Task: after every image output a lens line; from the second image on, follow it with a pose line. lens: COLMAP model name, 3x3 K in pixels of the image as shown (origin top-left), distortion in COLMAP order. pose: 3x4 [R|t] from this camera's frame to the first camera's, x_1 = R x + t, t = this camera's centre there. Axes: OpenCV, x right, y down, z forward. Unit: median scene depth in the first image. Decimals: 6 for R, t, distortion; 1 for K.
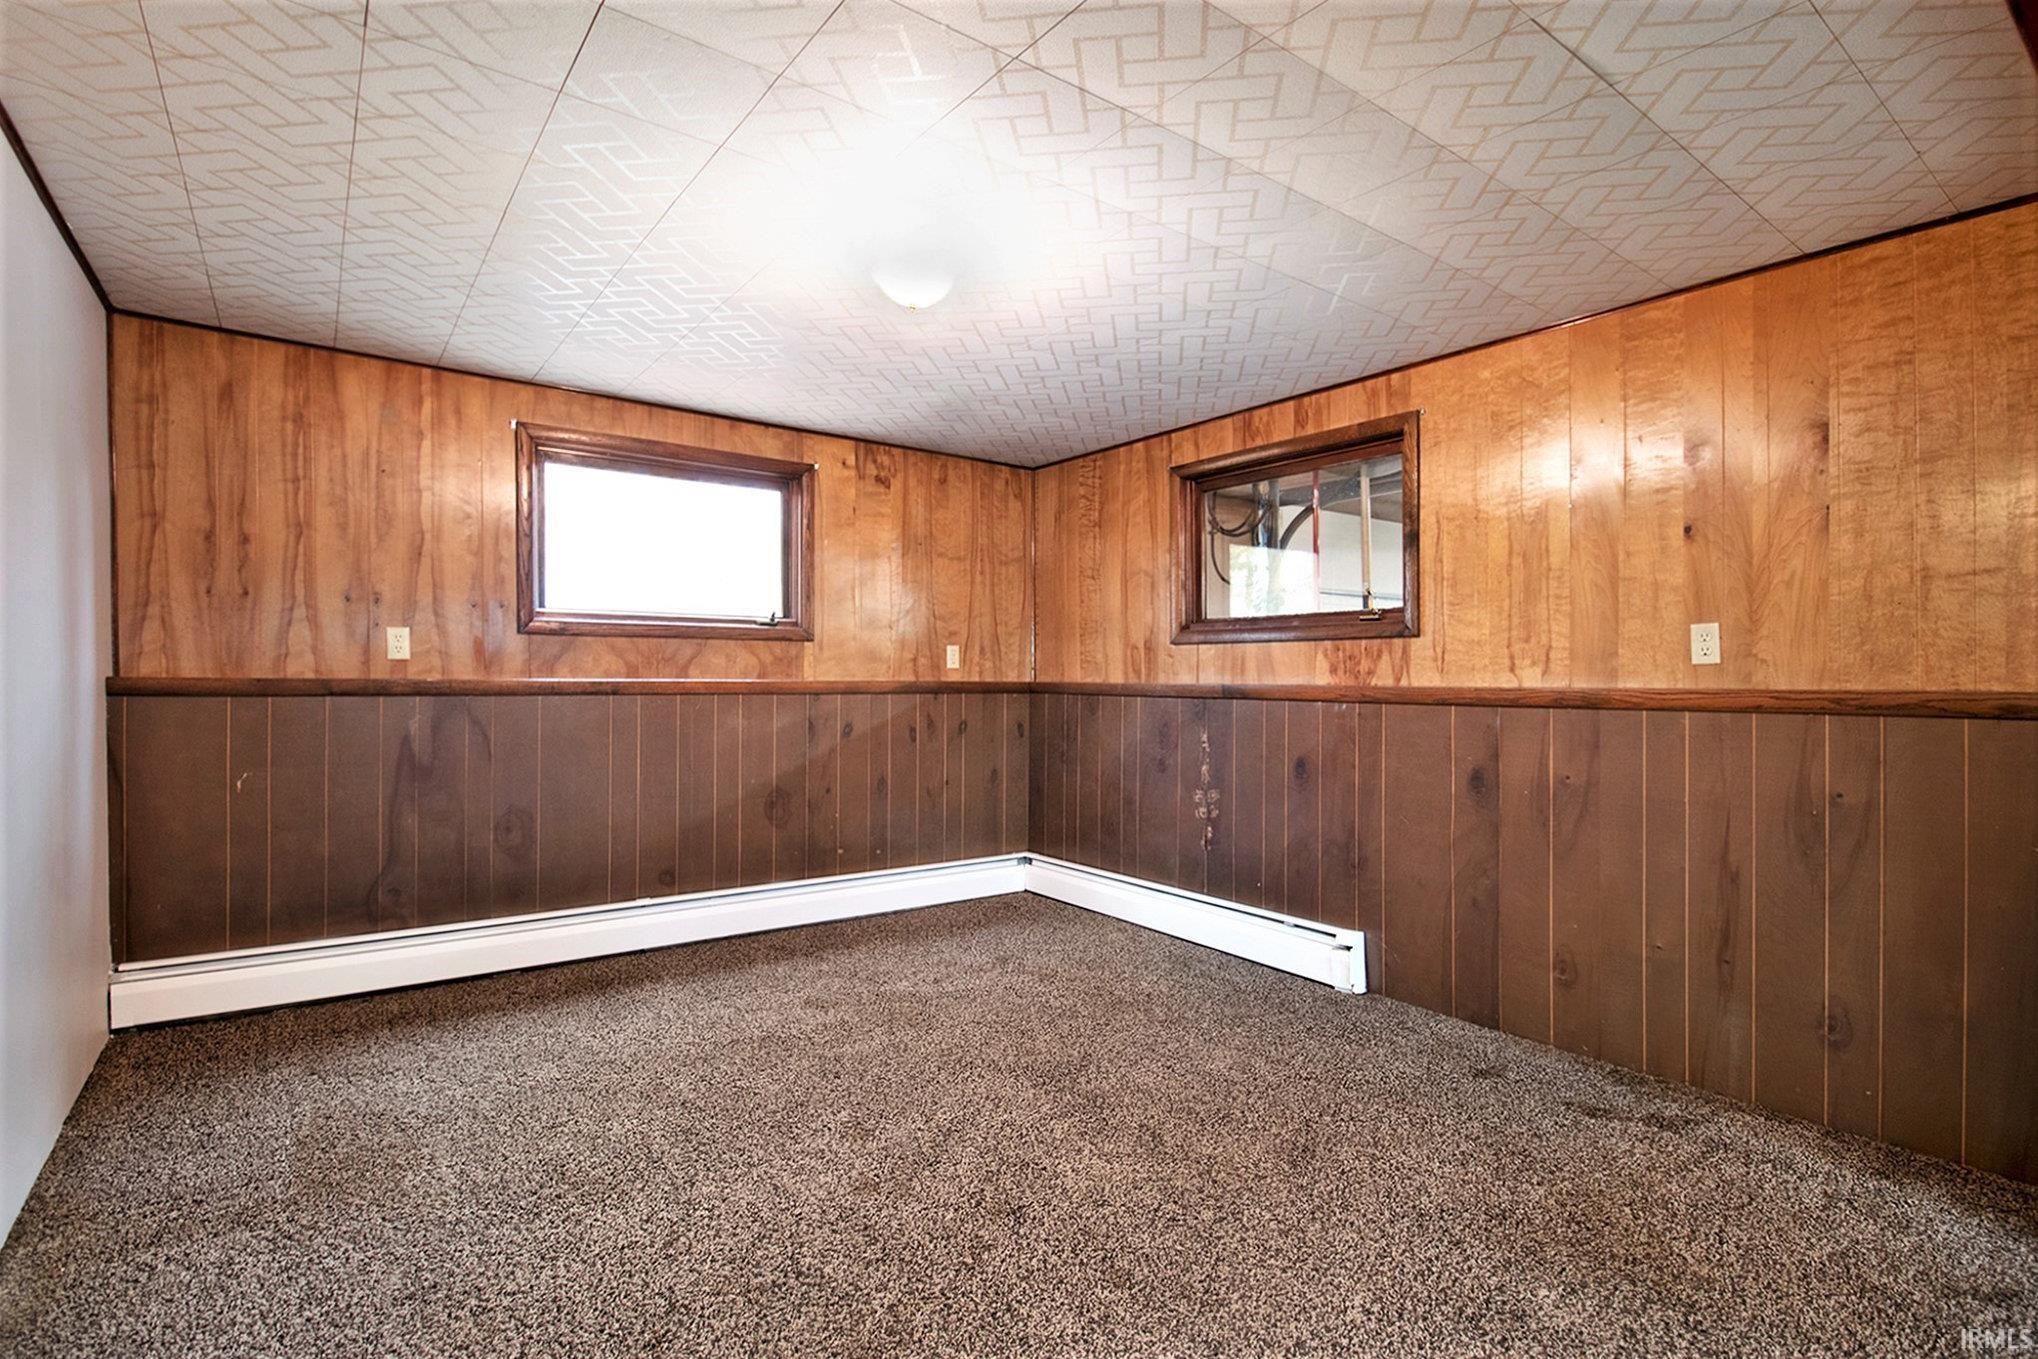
lens RADIAL K [[964.5, 0, 1028.7], [0, 964.5, 681.0], [0, 0, 1]] dist [0.000147, -0.000142]
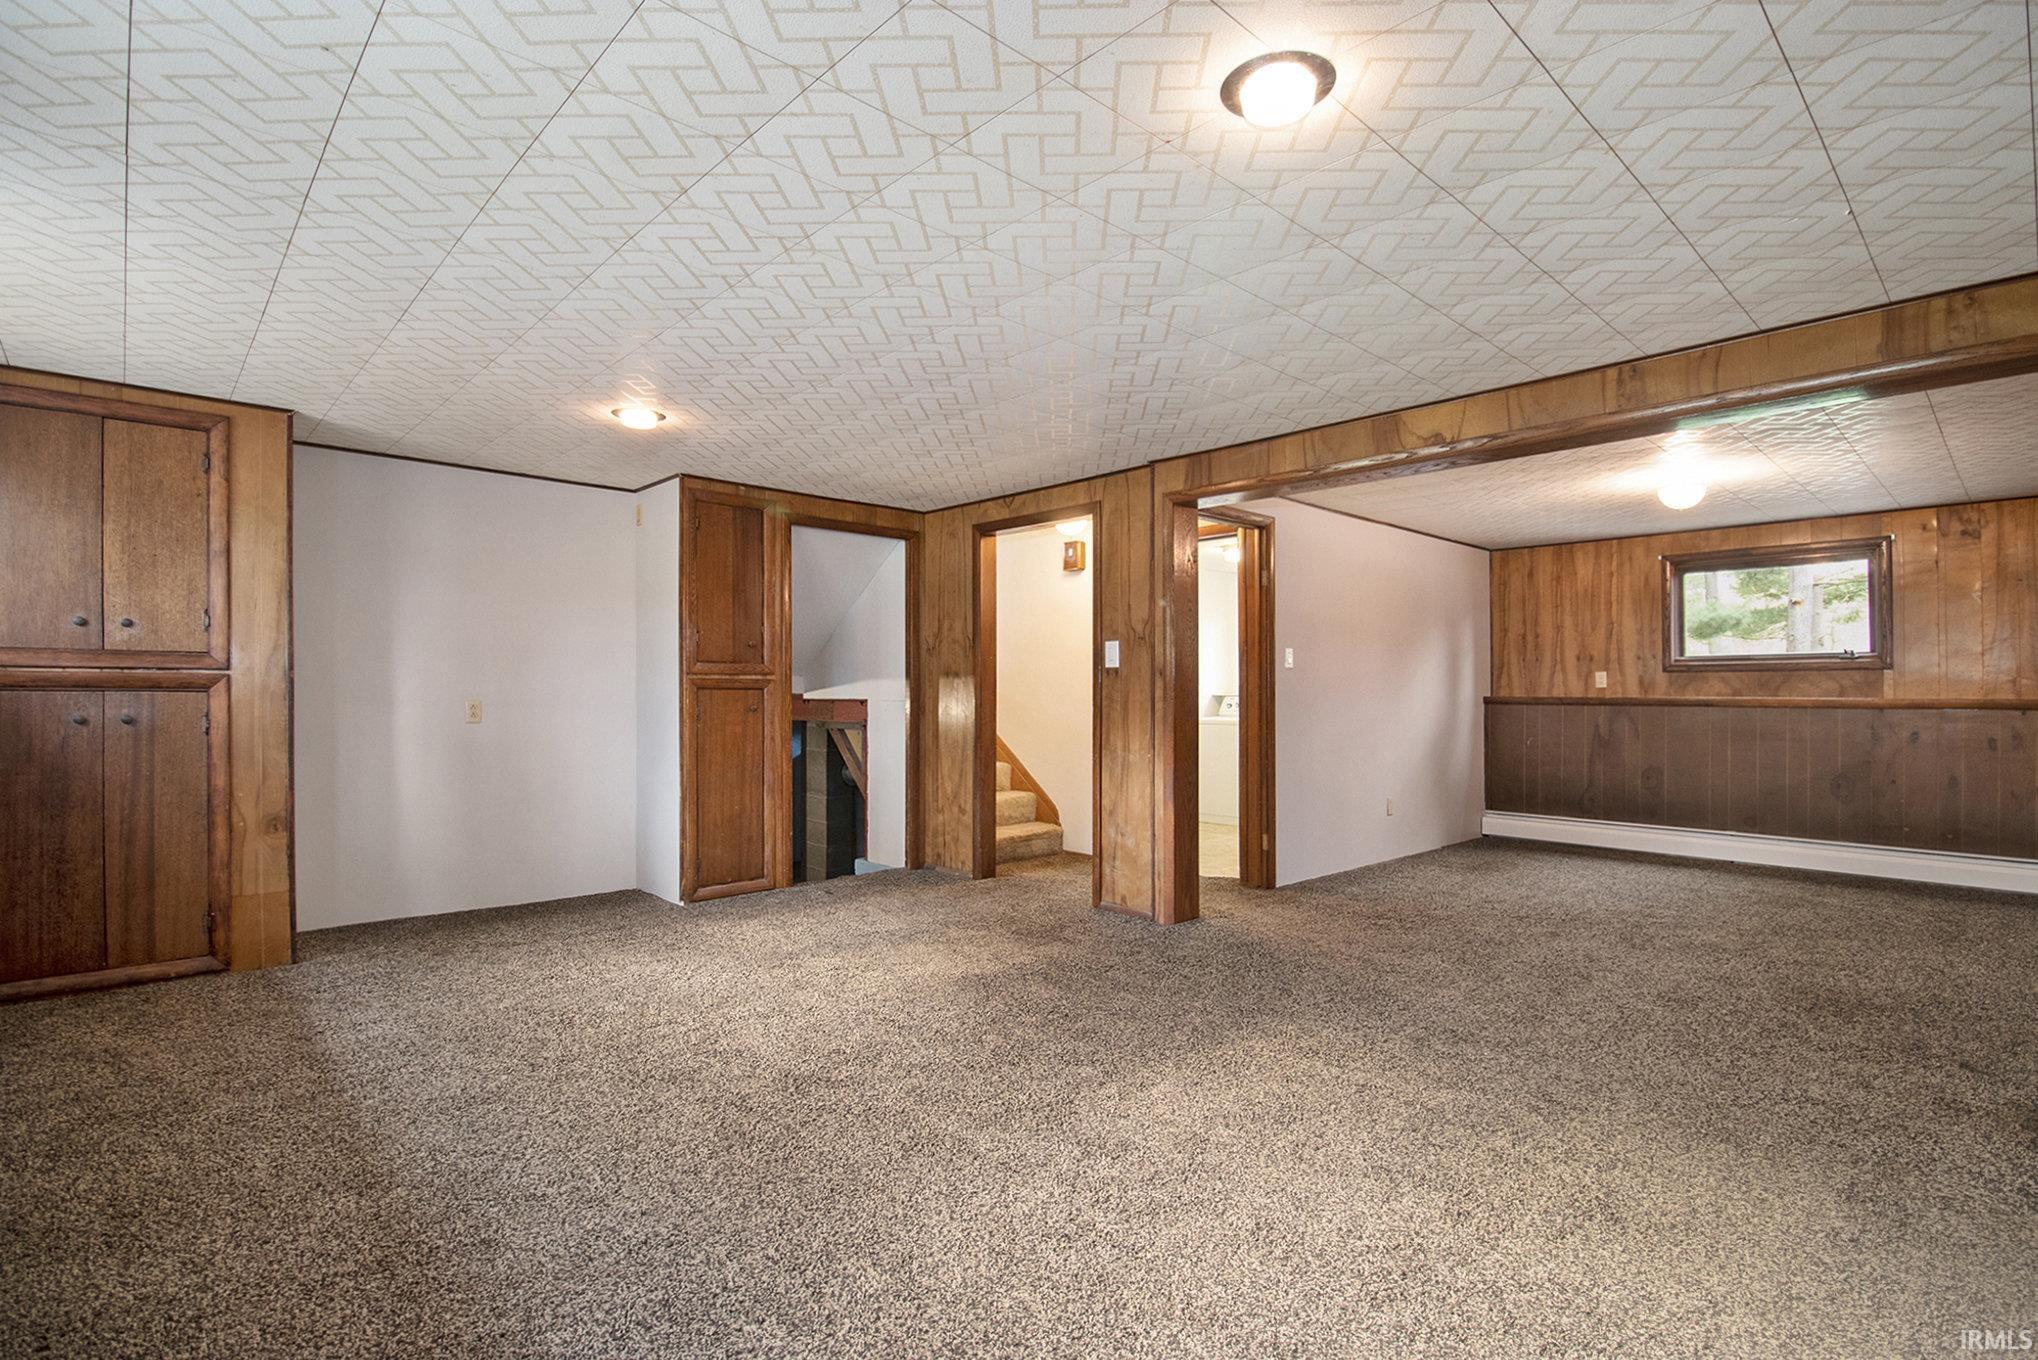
lens RADIAL K [[964.5, 0, 1015.8], [0, 964.5, 694.8], [0, 0, 1]] dist [0.000147, -0.000142]
pose [[0.082446, -0.002764, -0.996592, 1.222588], [-0.001889, 0.999994, -0.002930, 0.000401], [0.996594, 0.002124, 0.082440, -0.373496]]
